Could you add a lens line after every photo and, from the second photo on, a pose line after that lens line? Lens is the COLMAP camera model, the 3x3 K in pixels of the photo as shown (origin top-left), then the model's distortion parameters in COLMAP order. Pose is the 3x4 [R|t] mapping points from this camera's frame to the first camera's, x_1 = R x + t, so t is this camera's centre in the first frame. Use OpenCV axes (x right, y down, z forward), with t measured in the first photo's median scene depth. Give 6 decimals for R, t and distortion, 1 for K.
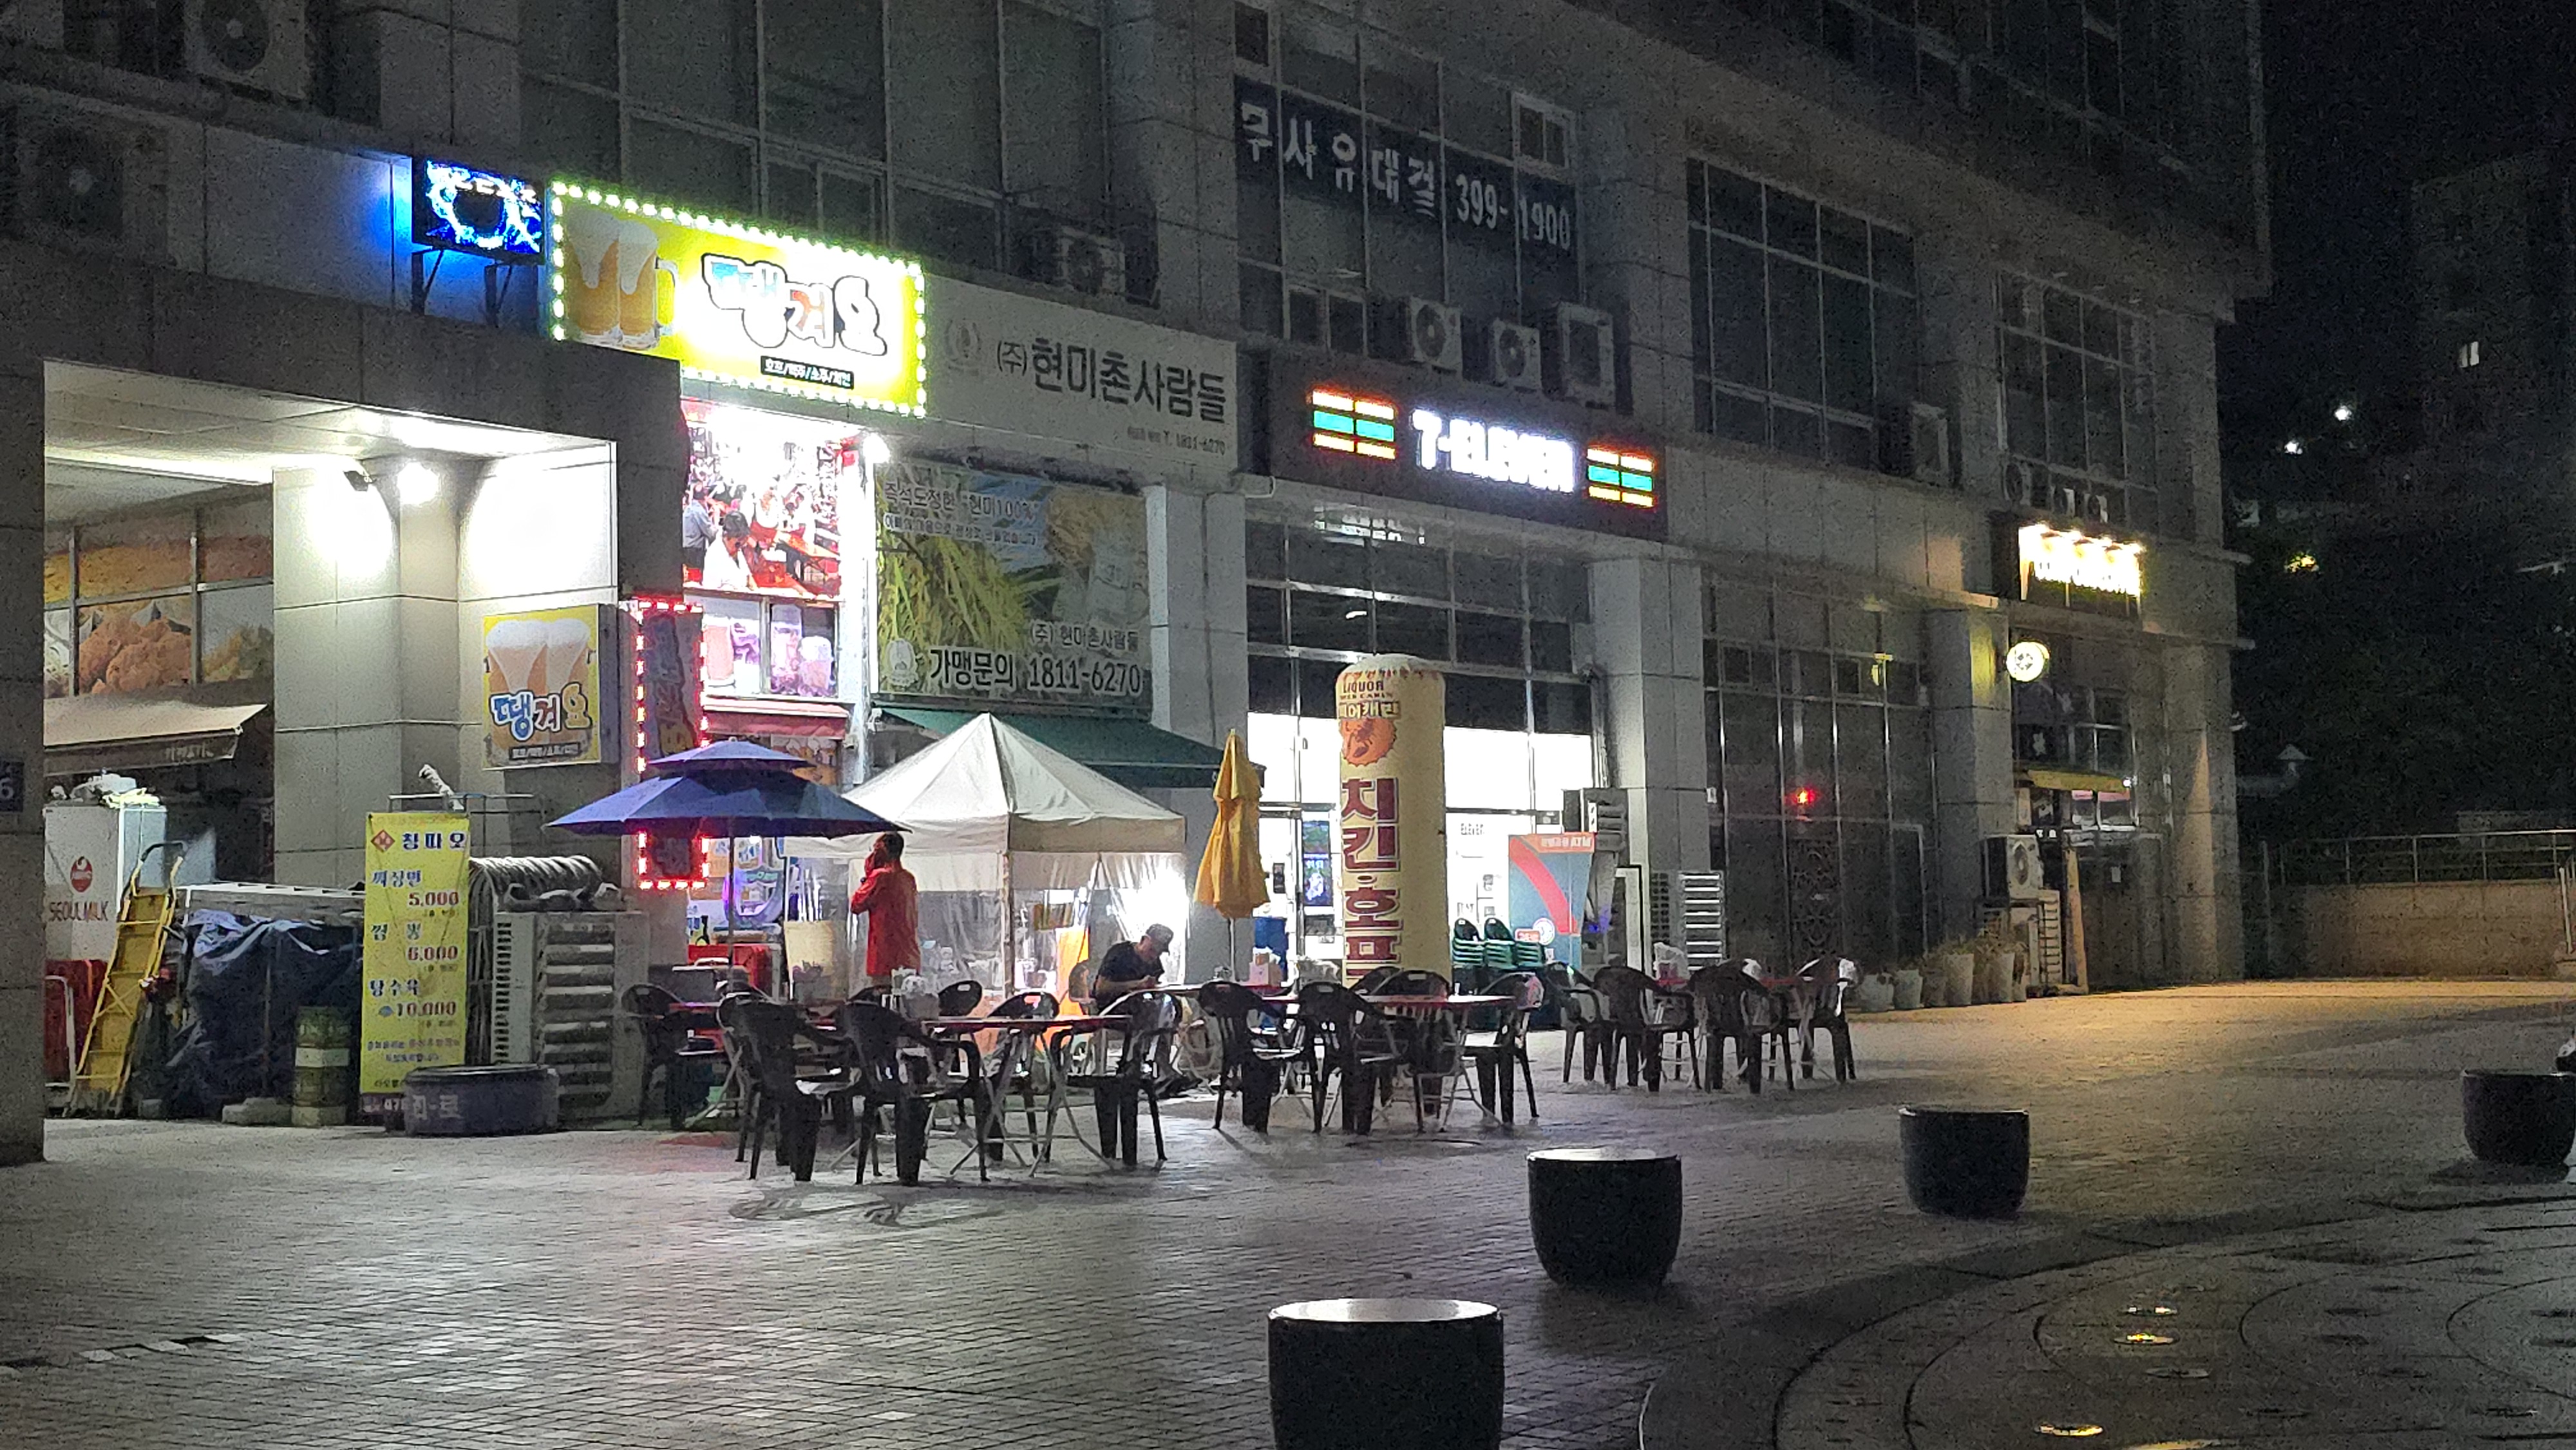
lens RADIAL K [[3401.2, 0, 1274.3], [0, 3401.2, 659.4], [0, 0, 1]] dist [0.243840, -0.882341]
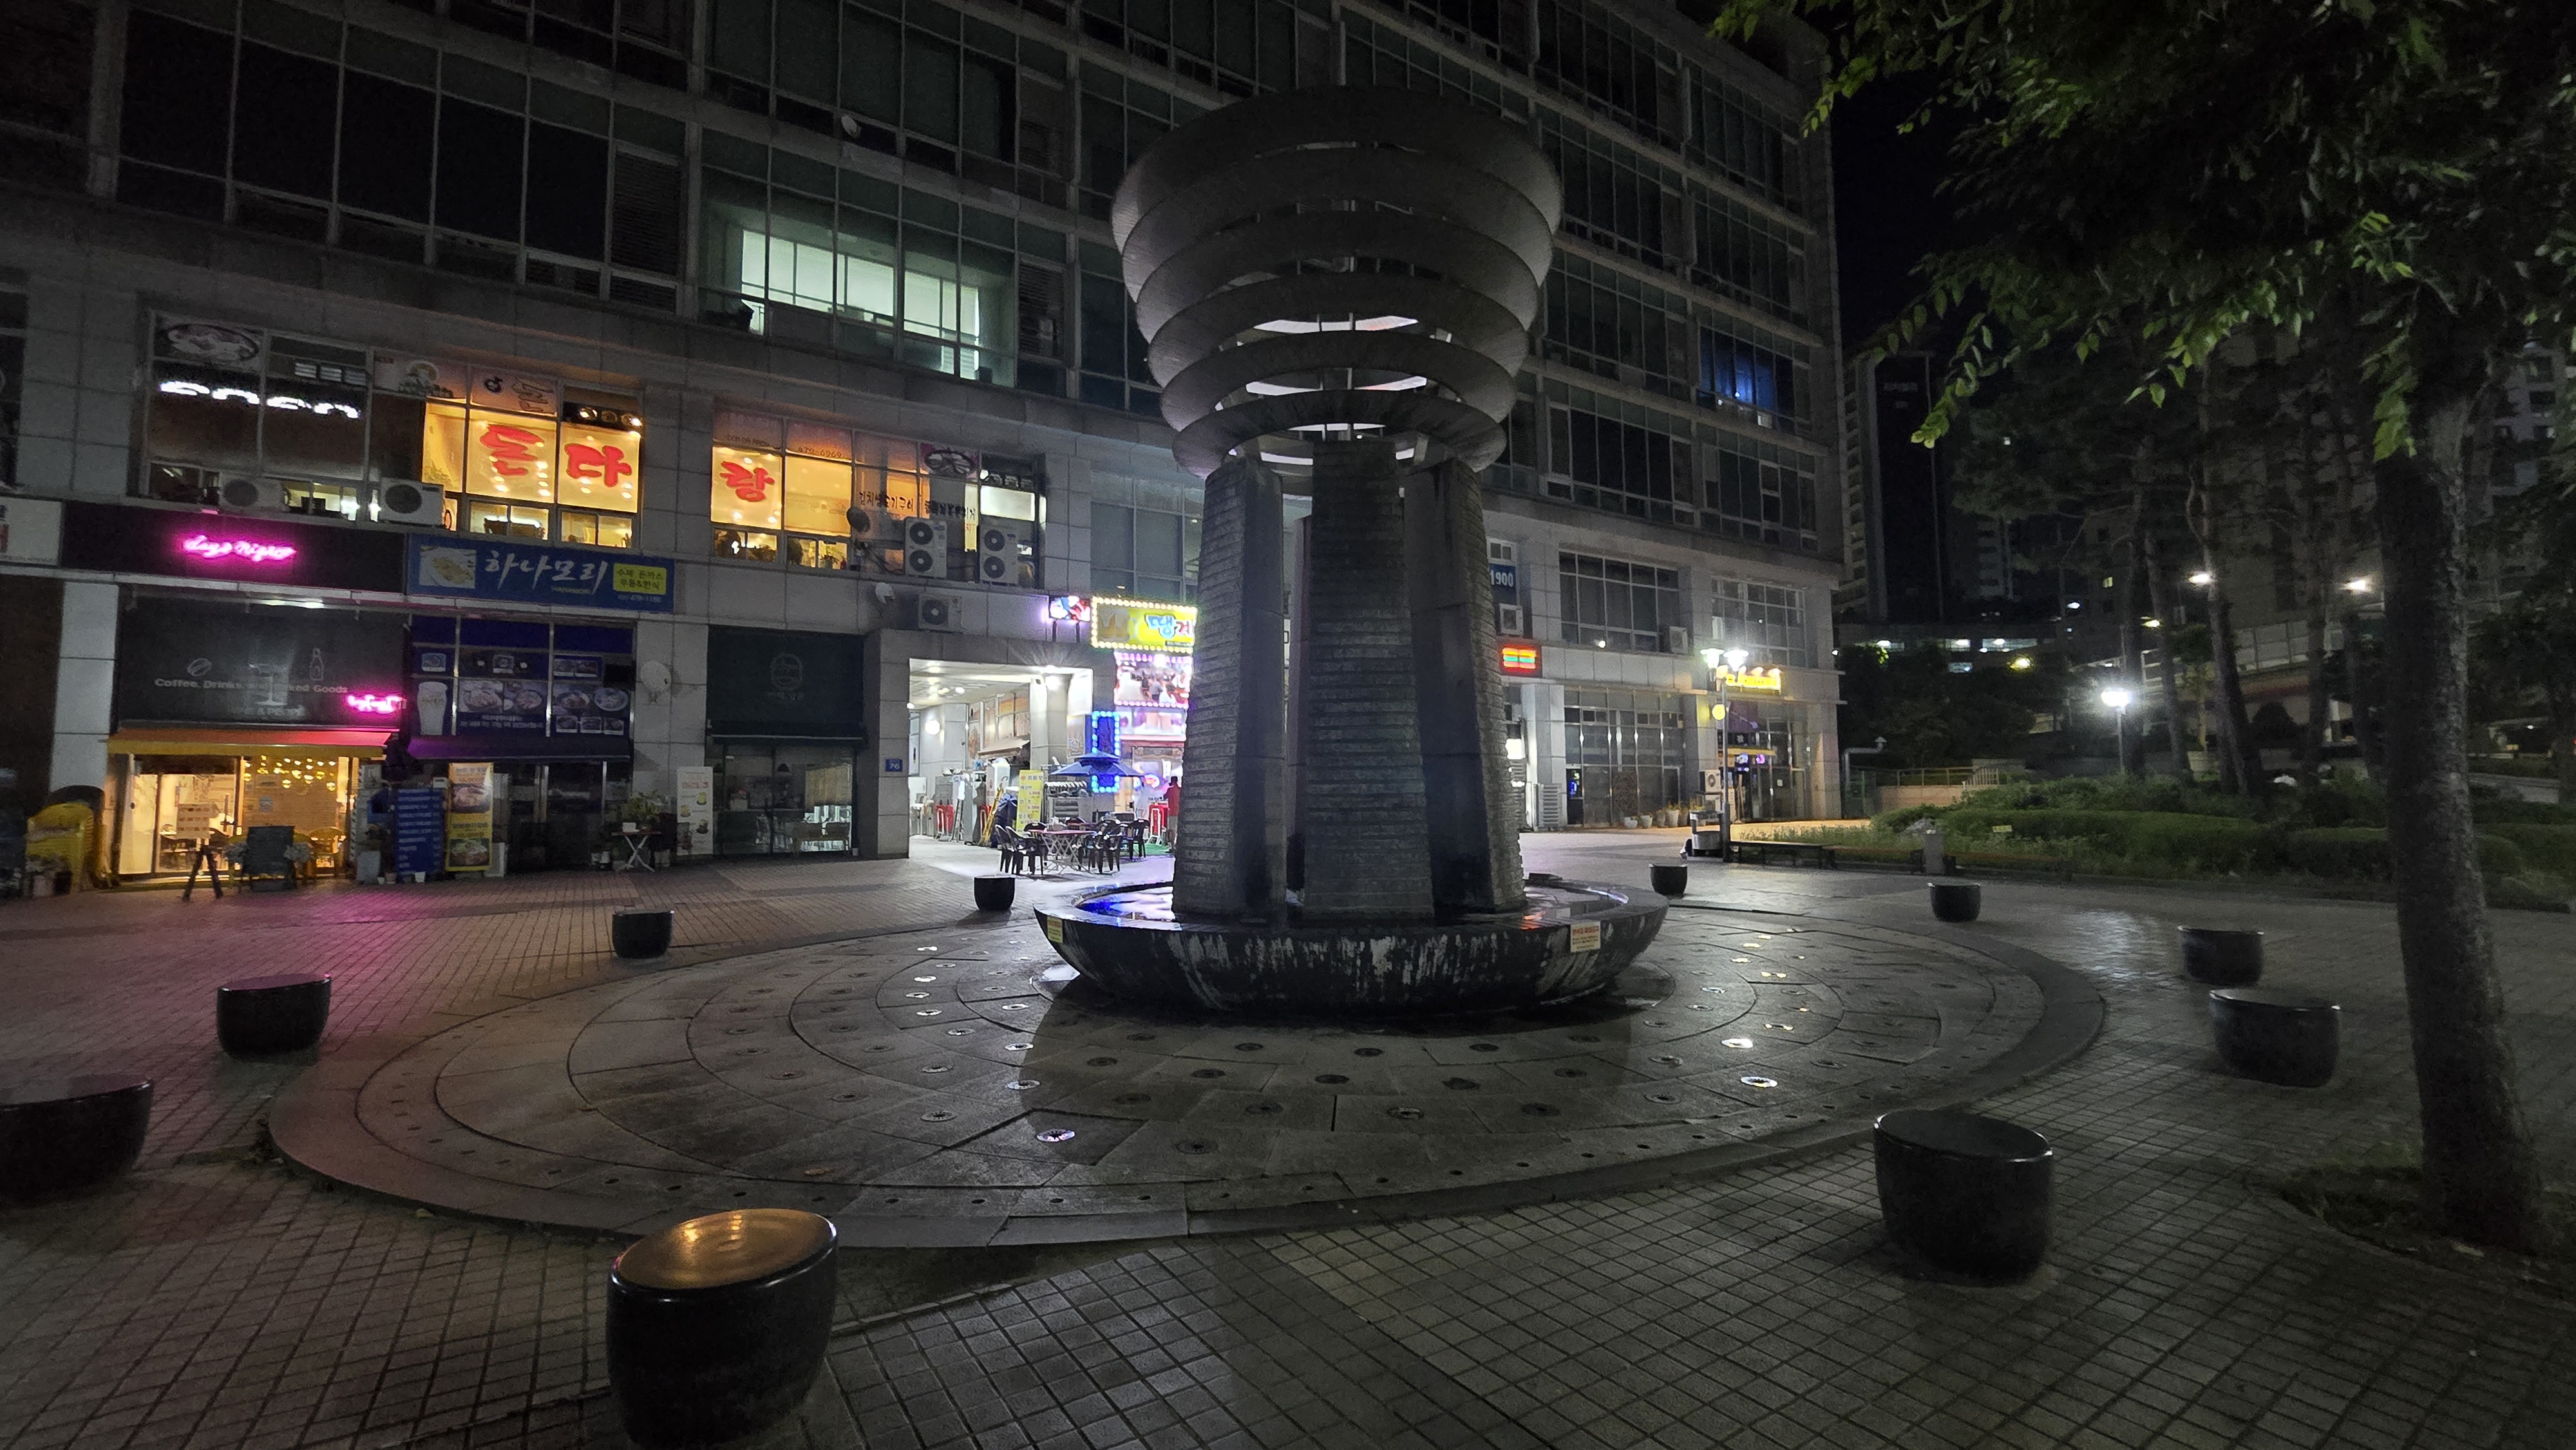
lens RADIAL K [[1058.3, 0, 1283.6], [0, 1058.3, 725.1], [0, 0, 1]] dist [-0.001708, 0.000281]
pose [[0.925327, -0.008474, -0.379074, 0.361619], [0.016554, 0.999700, 0.018062, -0.017568], [0.378807, -0.022988, 0.925190, 0.016974]]
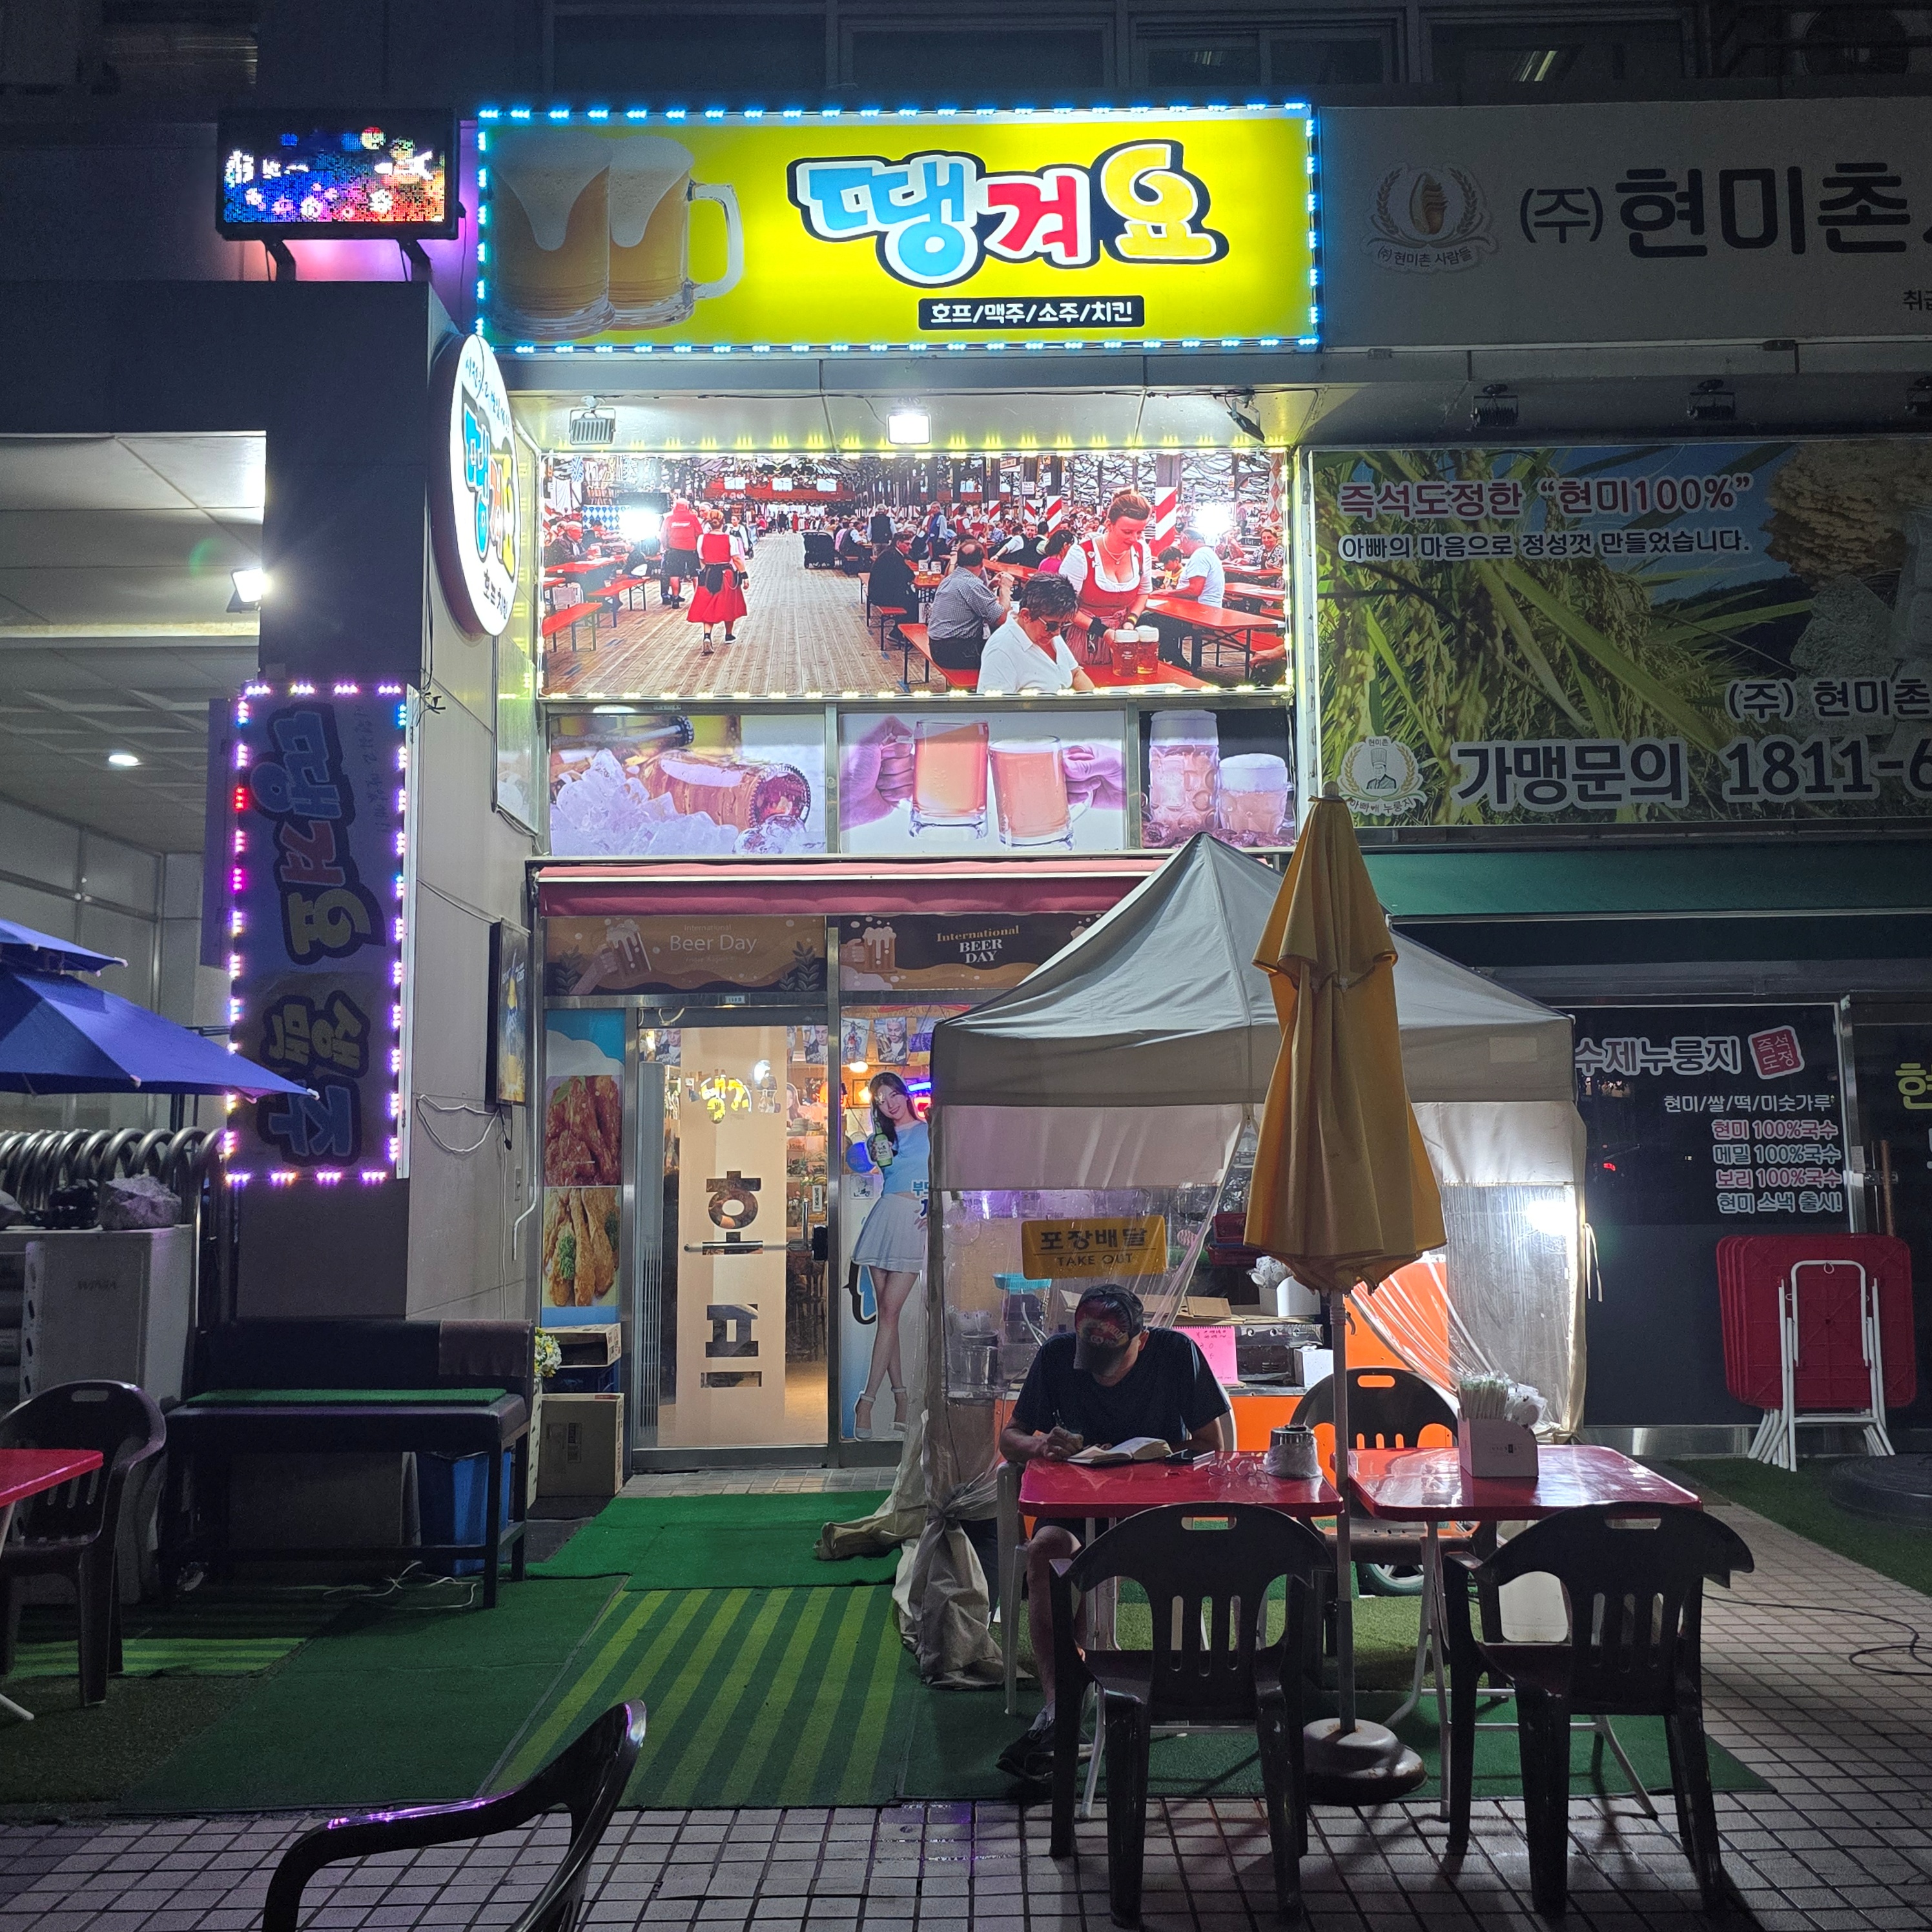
lens RADIAL K [[1857.9, 0, 986.7], [0, 1857.9, 947.1], [0, 0, 1]] dist [0.090509, -0.153873]
pose [[0.567703, -0.071695, -0.820105, 0.119360], [0.065640, 0.996971, -0.041719, 0.040395], [0.820612, -0.030148, 0.570690, 0.763506]]
